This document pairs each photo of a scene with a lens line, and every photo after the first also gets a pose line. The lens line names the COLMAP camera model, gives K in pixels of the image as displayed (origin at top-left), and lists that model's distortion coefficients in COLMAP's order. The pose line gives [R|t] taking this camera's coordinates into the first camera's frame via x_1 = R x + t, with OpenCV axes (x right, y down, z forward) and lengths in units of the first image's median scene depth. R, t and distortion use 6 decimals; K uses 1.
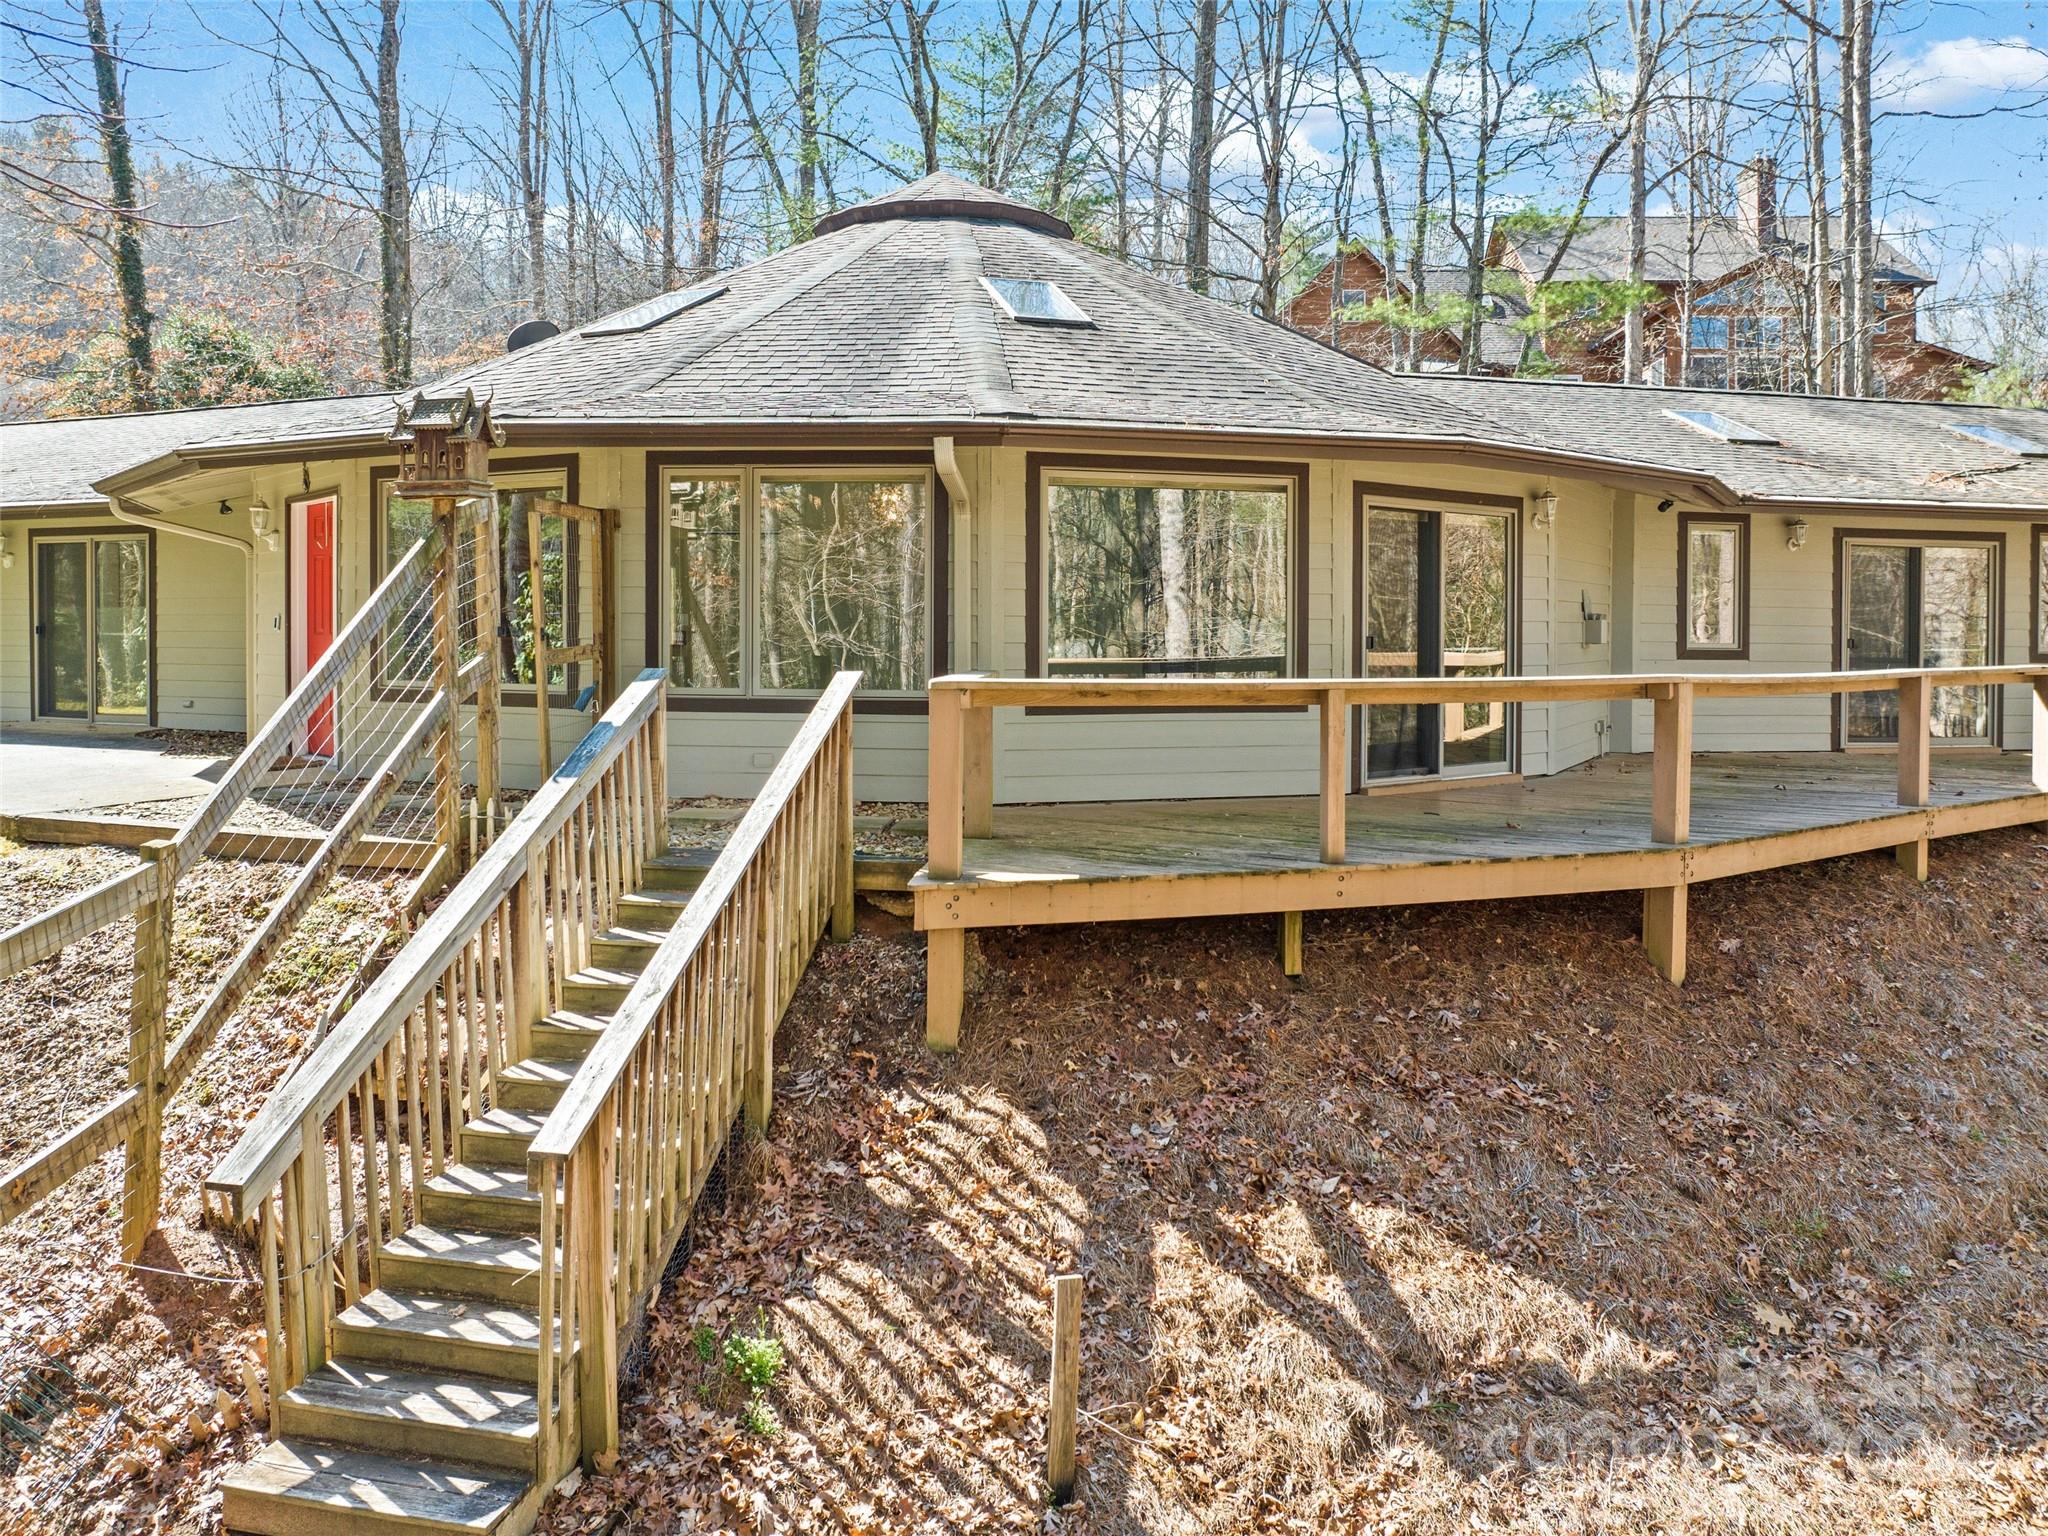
lens RADIAL K [[1376.2, 0, 969.8], [0, 1376.2, 674.9], [0, 0, 1]] dist [-0.049339, 0.001400]
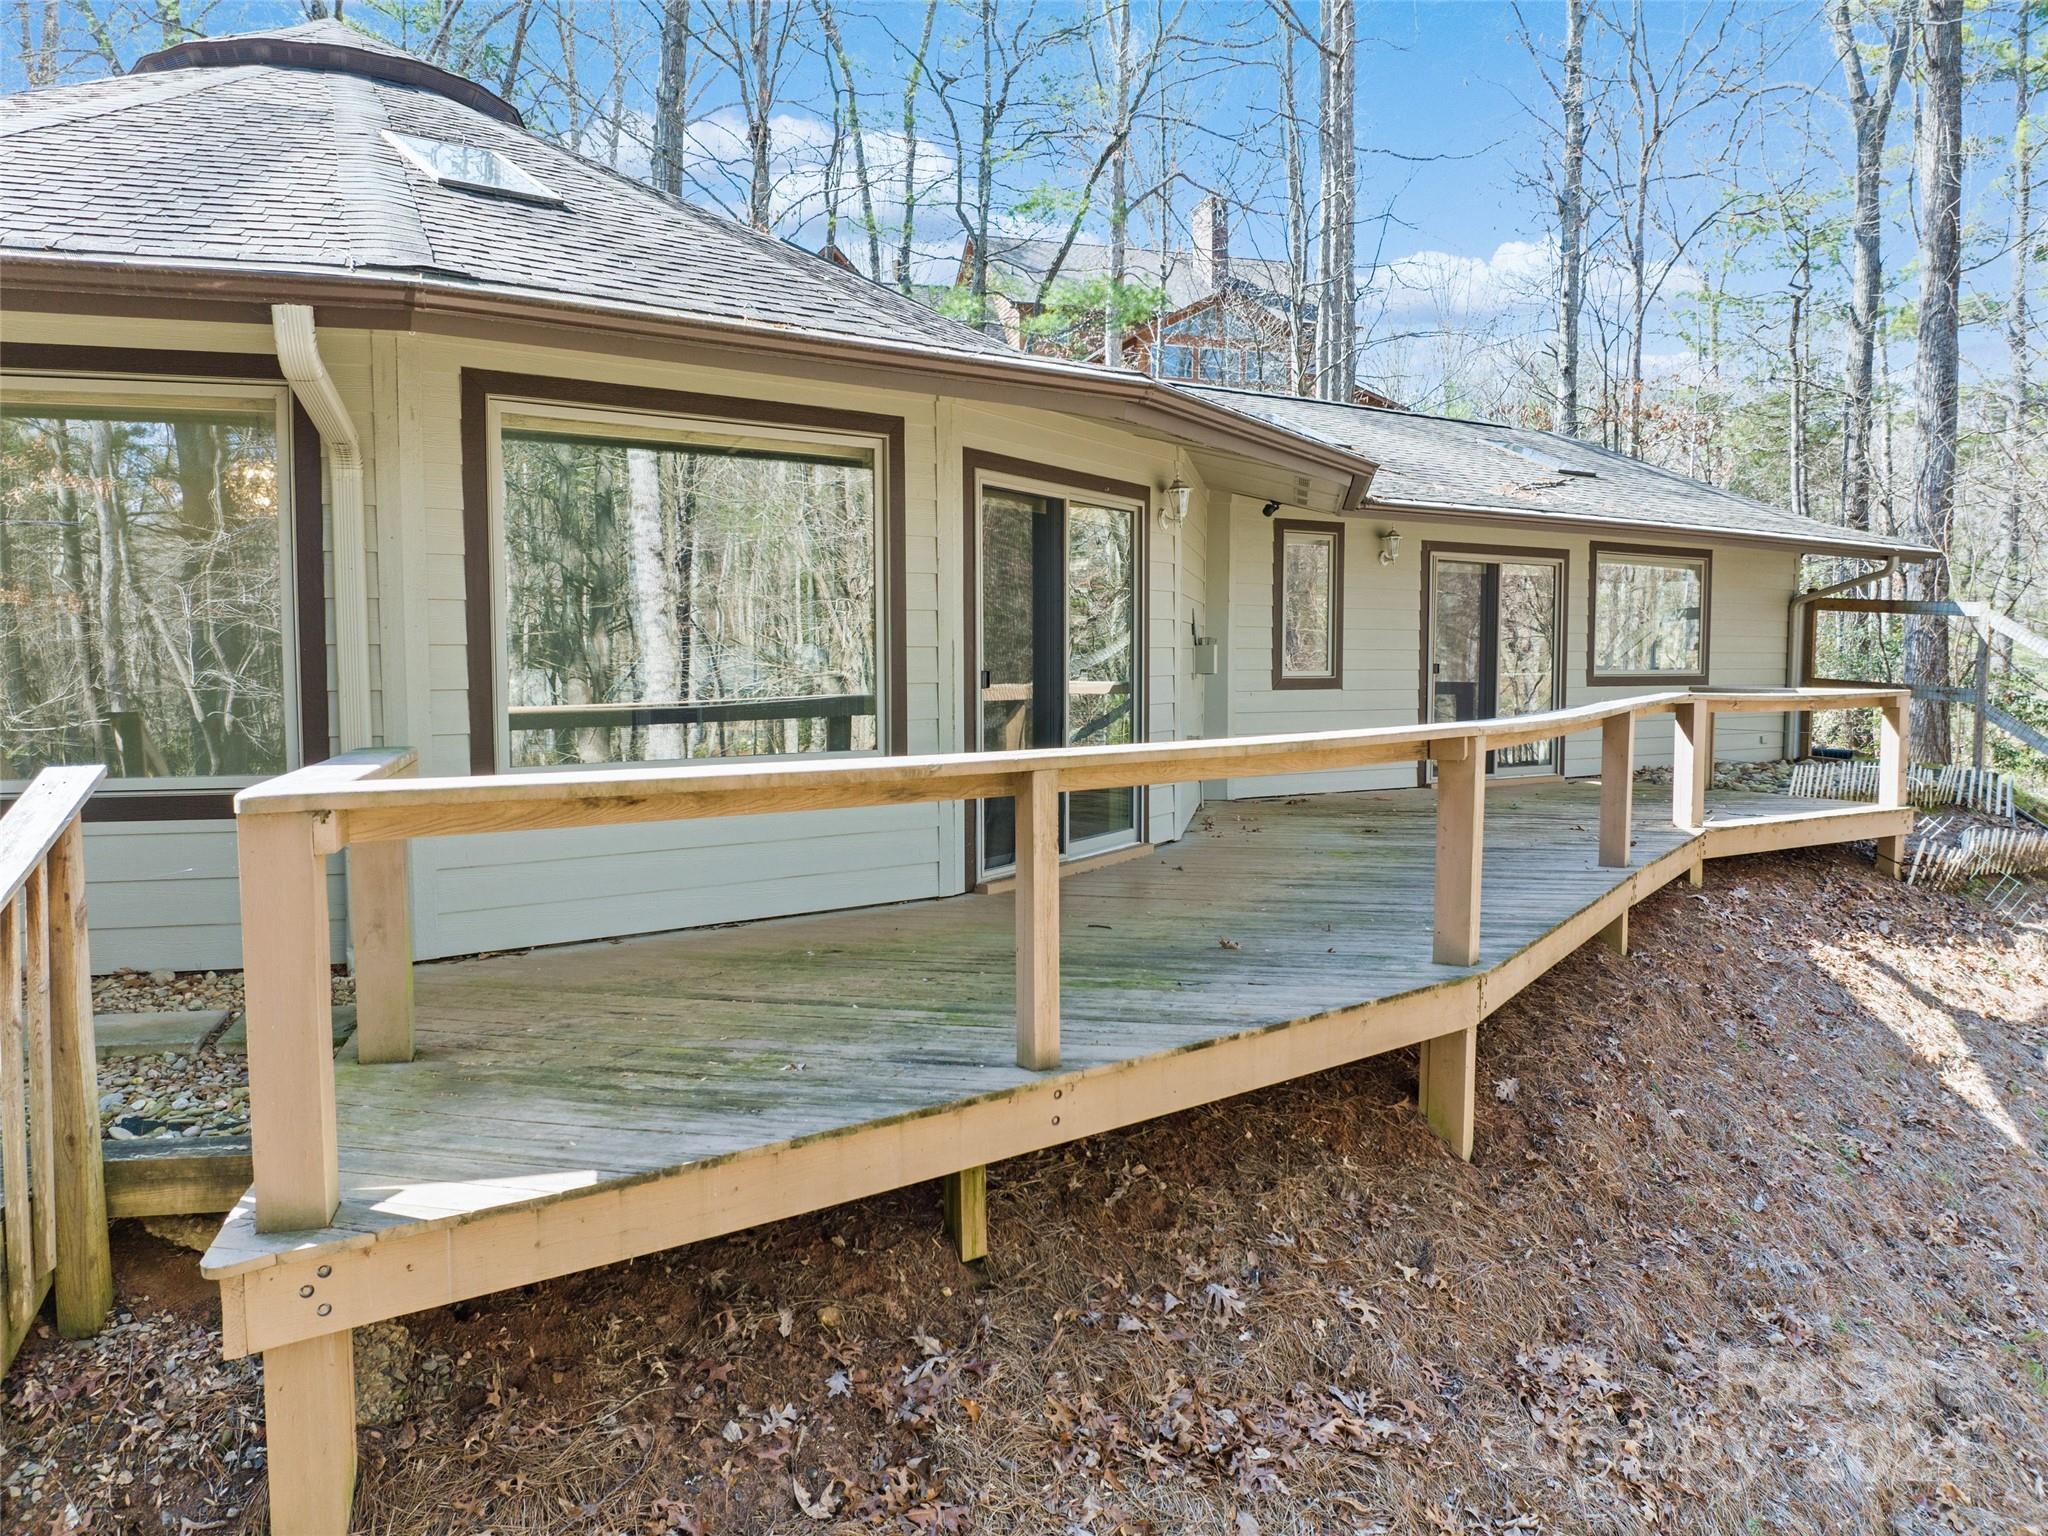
lens RADIAL K [[1413.1, 0, 986.4], [0, 1413.1, 739.5], [0, 0, 1]] dist [-0.032216, -0.000557]
pose [[0.924992, -0.031119, 0.378710, 0.019782], [0.021736, 0.999342, 0.029026, -0.017764], [-0.379365, -0.018617, 0.925060, 0.421542]]
